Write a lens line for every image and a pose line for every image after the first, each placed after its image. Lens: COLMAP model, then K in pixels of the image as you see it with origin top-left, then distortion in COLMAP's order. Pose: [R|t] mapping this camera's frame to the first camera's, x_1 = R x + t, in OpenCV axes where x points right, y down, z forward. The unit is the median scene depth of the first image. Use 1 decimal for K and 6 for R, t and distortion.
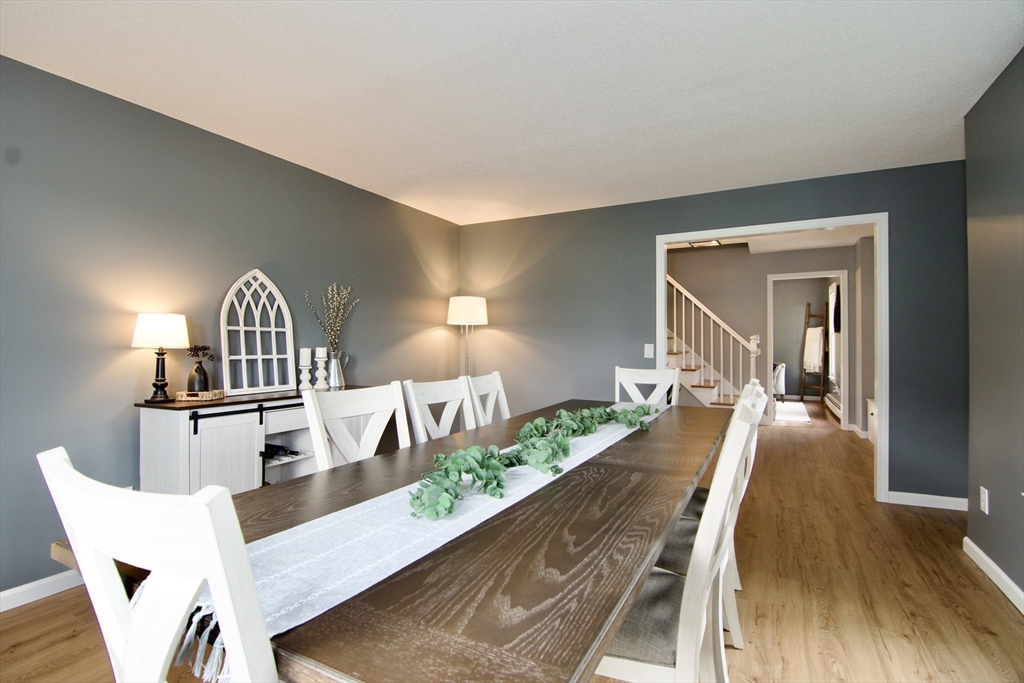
lens RADIAL K [[500.2, 0, 506.8], [0, 500.2, 339.8], [0, 0, 1]] dist [-0.003233, -0.010084]
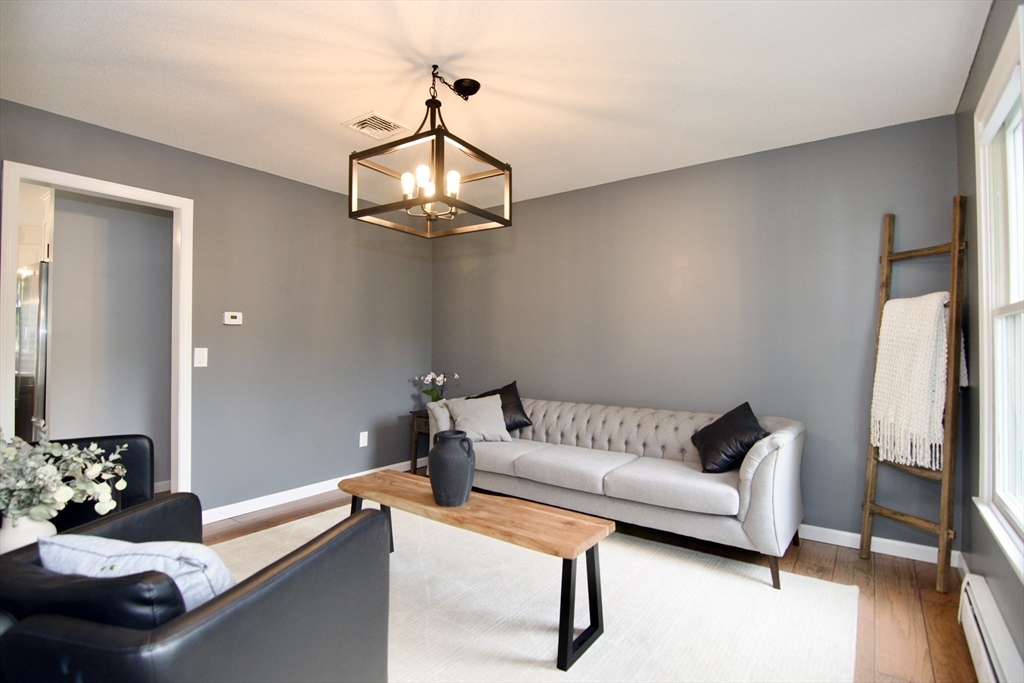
lens RADIAL K [[500.2, 0, 506.8], [0, 500.2, 339.8], [0, 0, 1]] dist [-0.003233, -0.010084]
pose [[0.989646, -0.000604, -0.143526, 0.432544], [-0.000856, 0.999949, -0.010108, 0.001128], [0.143525, 0.010127, 0.989595, 0.693495]]
